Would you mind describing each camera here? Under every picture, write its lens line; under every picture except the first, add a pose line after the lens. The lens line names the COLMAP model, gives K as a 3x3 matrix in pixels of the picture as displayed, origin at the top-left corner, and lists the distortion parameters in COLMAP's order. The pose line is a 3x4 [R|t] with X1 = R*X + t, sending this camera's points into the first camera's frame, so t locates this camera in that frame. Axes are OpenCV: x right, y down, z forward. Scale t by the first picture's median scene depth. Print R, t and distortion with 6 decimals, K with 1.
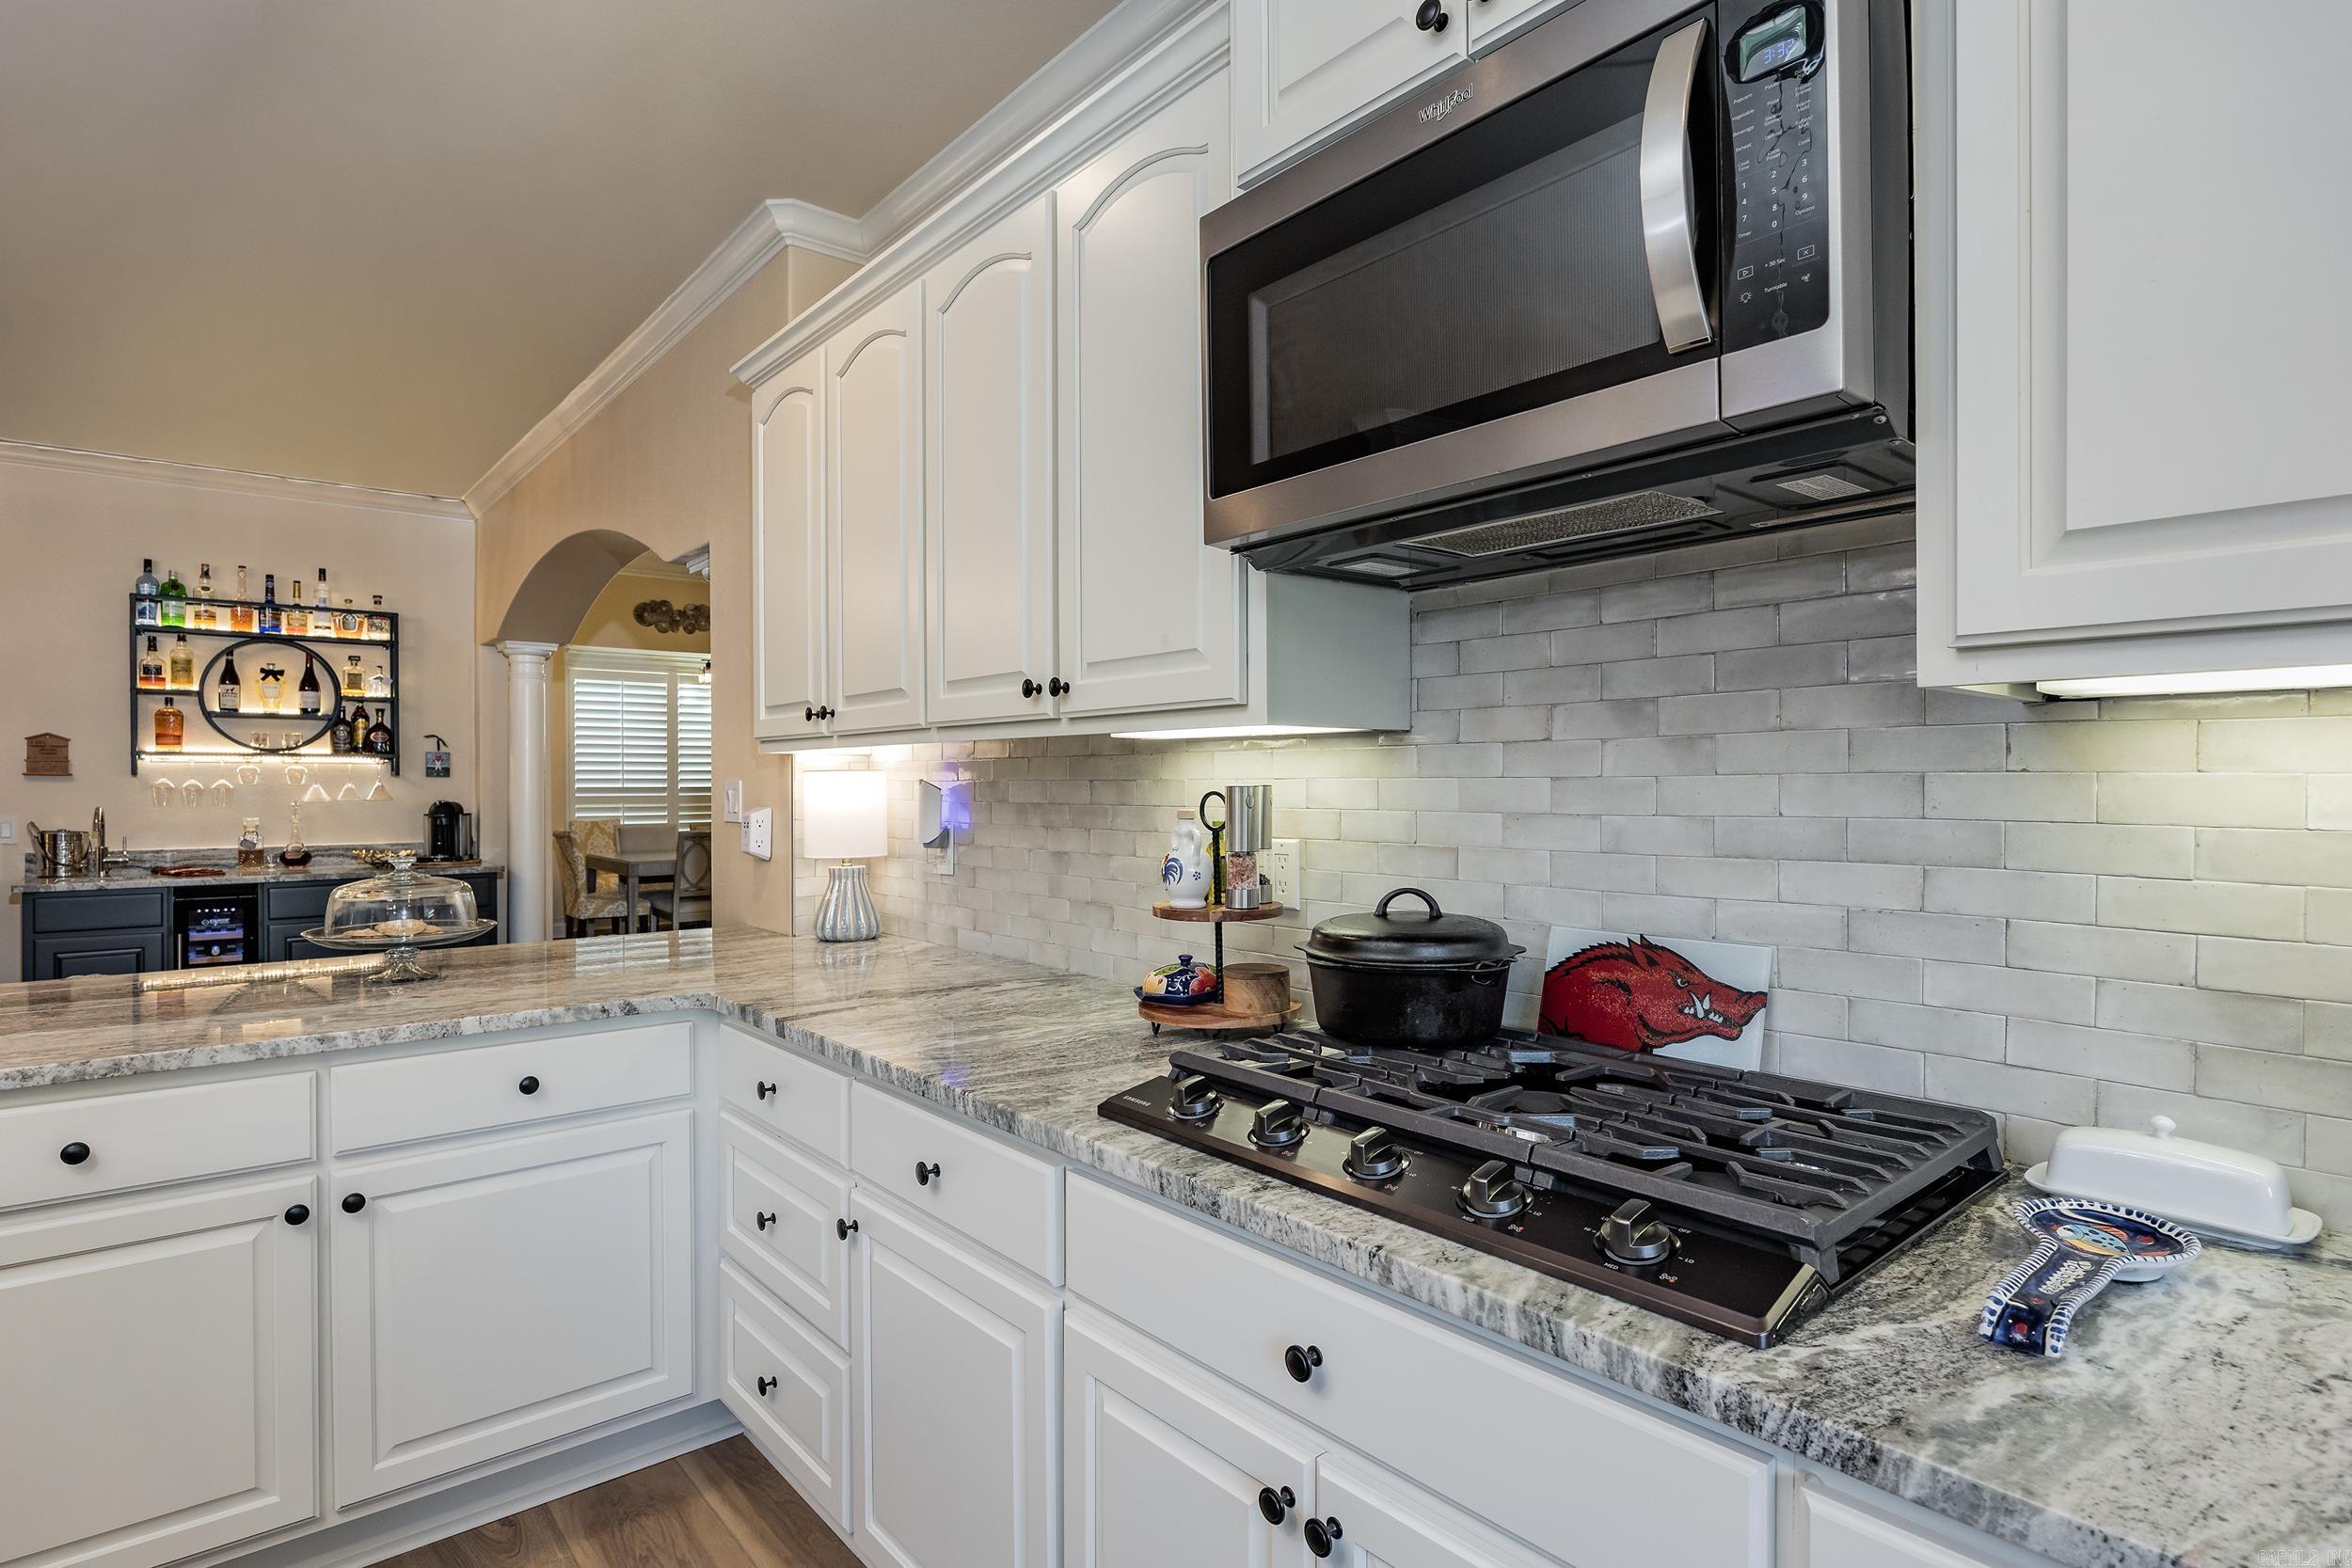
lens RADIAL K [[1139.7, 0, 1167.4], [0, 1139.7, 790.9], [0, 0, 1]] dist [-0.010375, -0.000584]
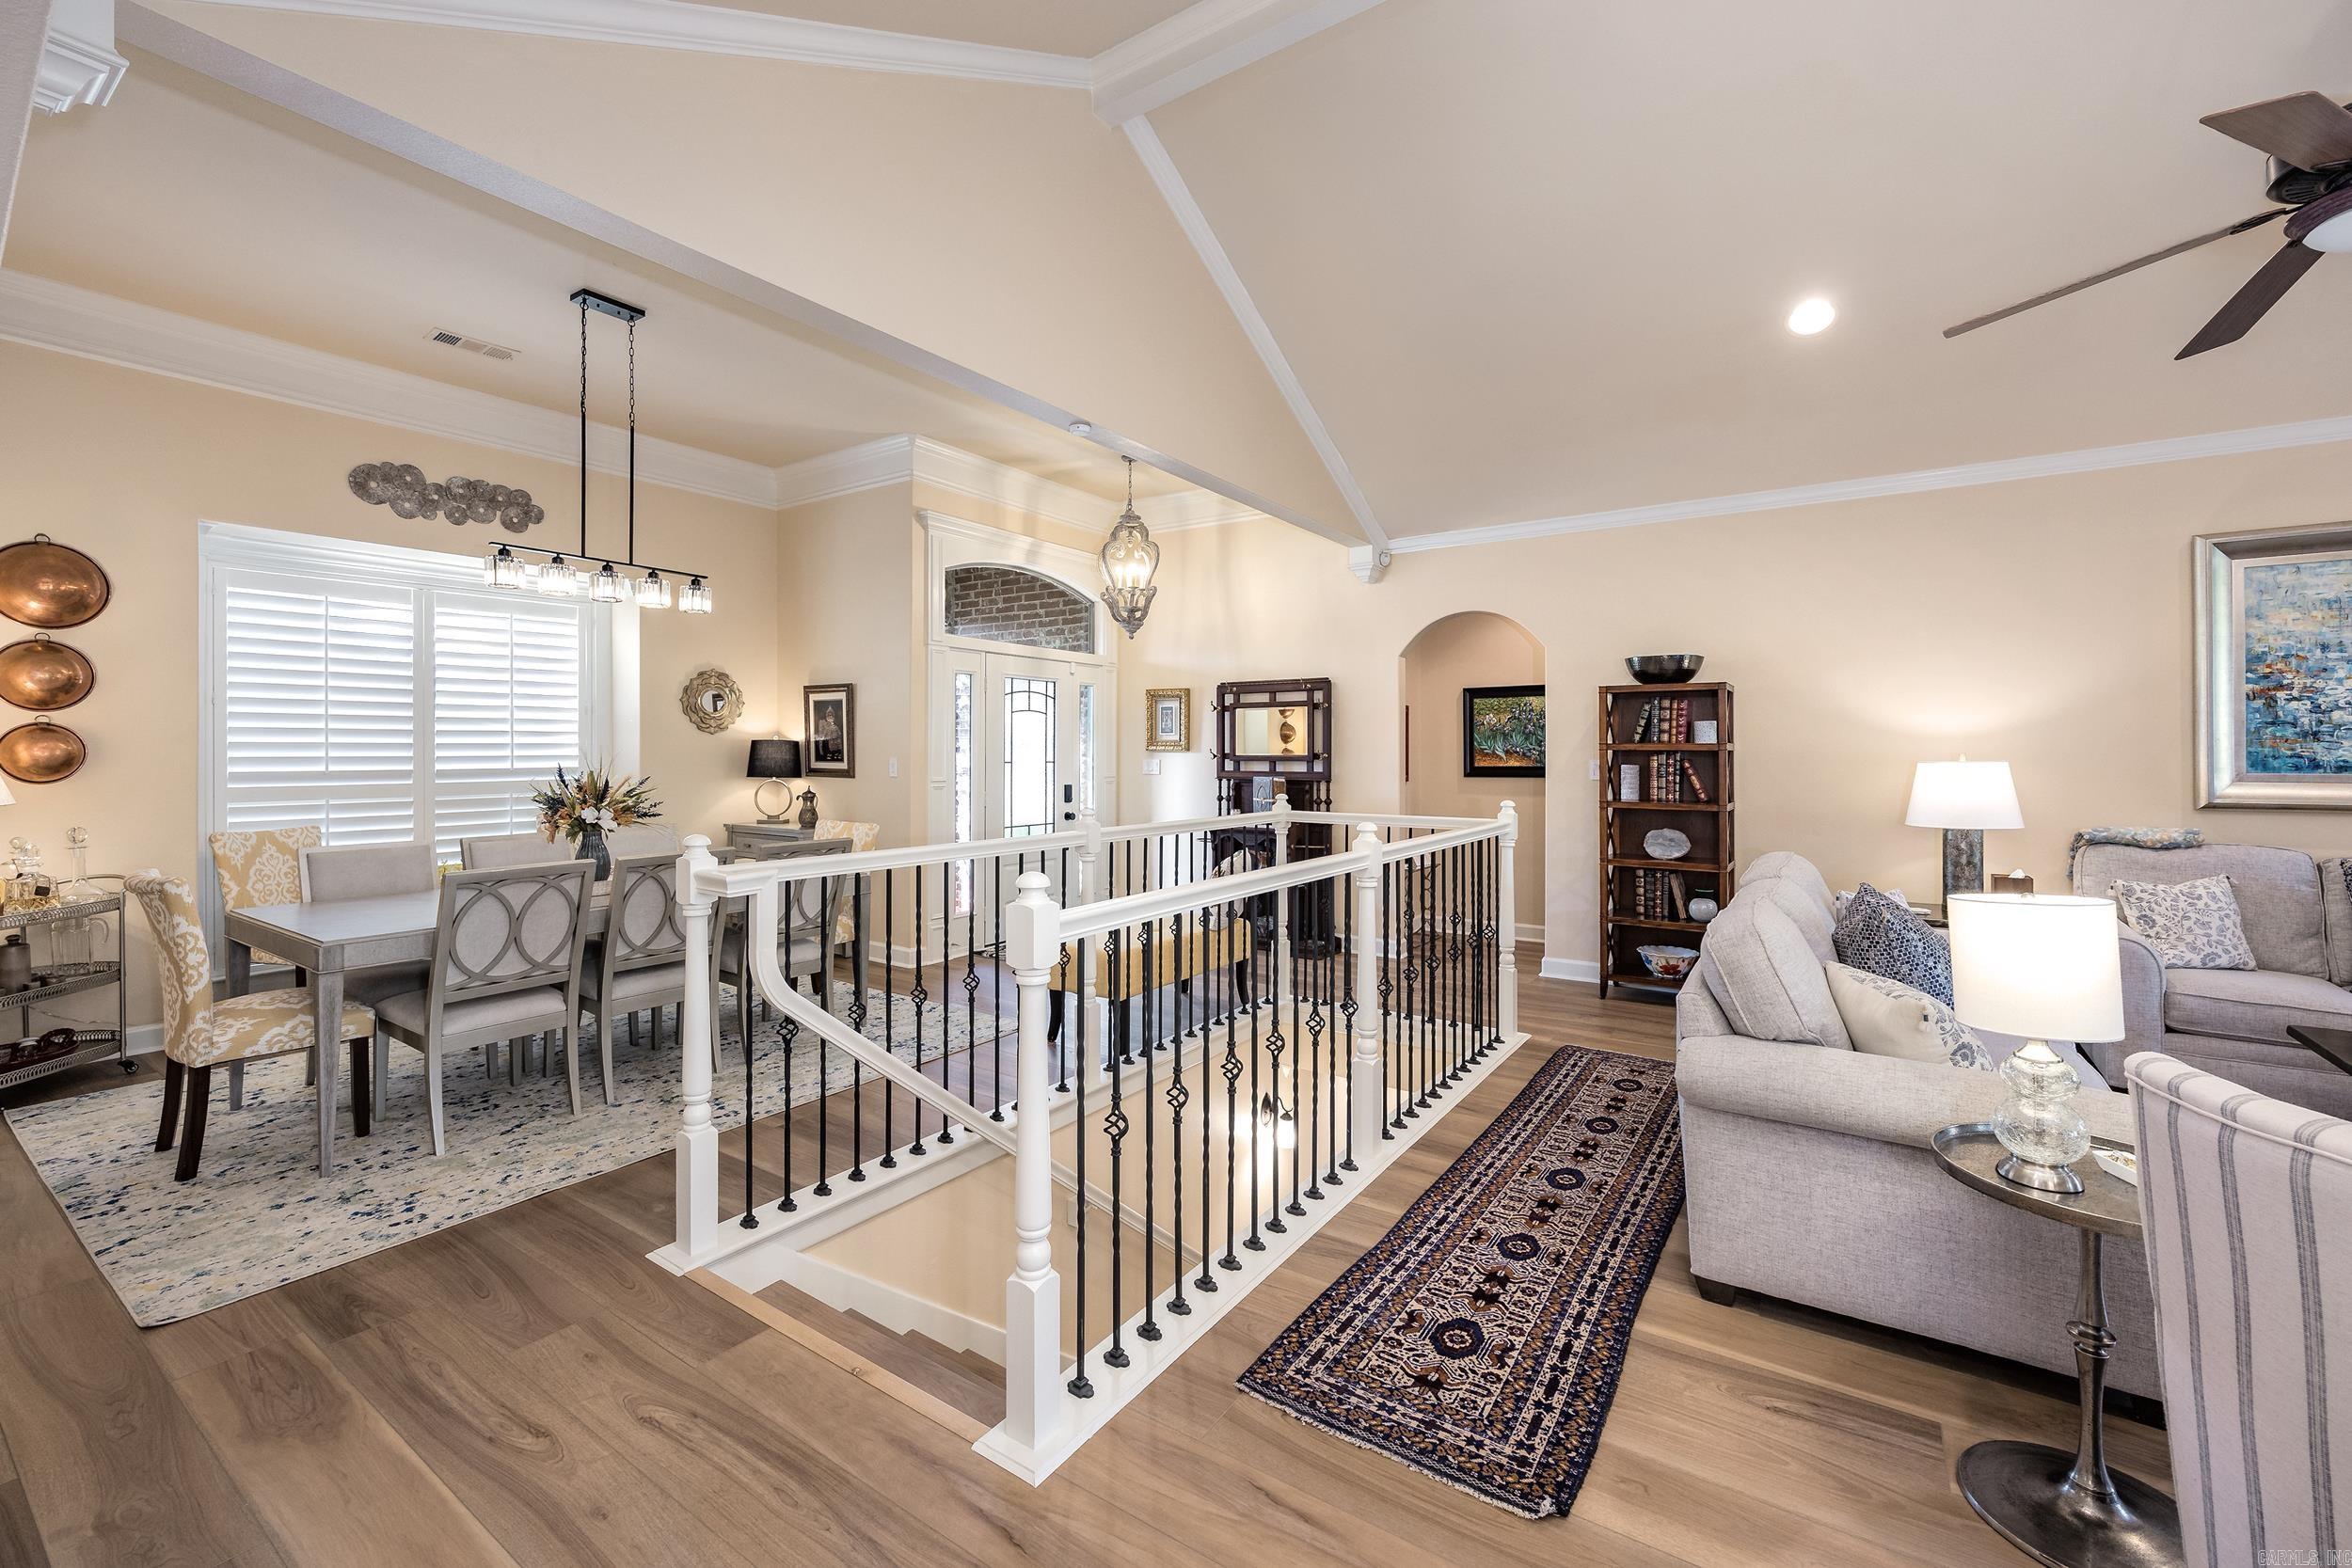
lens RADIAL K [[951.7, 0, 1204.0], [0, 951.7, 748.0], [0, 0, 1]] dist [-0.001413, 0.001432]
pose [[0.961303, -0.000593, 0.275493, -0.351576], [0.003170, 0.999955, -0.008909, -0.020218], [-0.275475, 0.009437, 0.961262, 0.798085]]
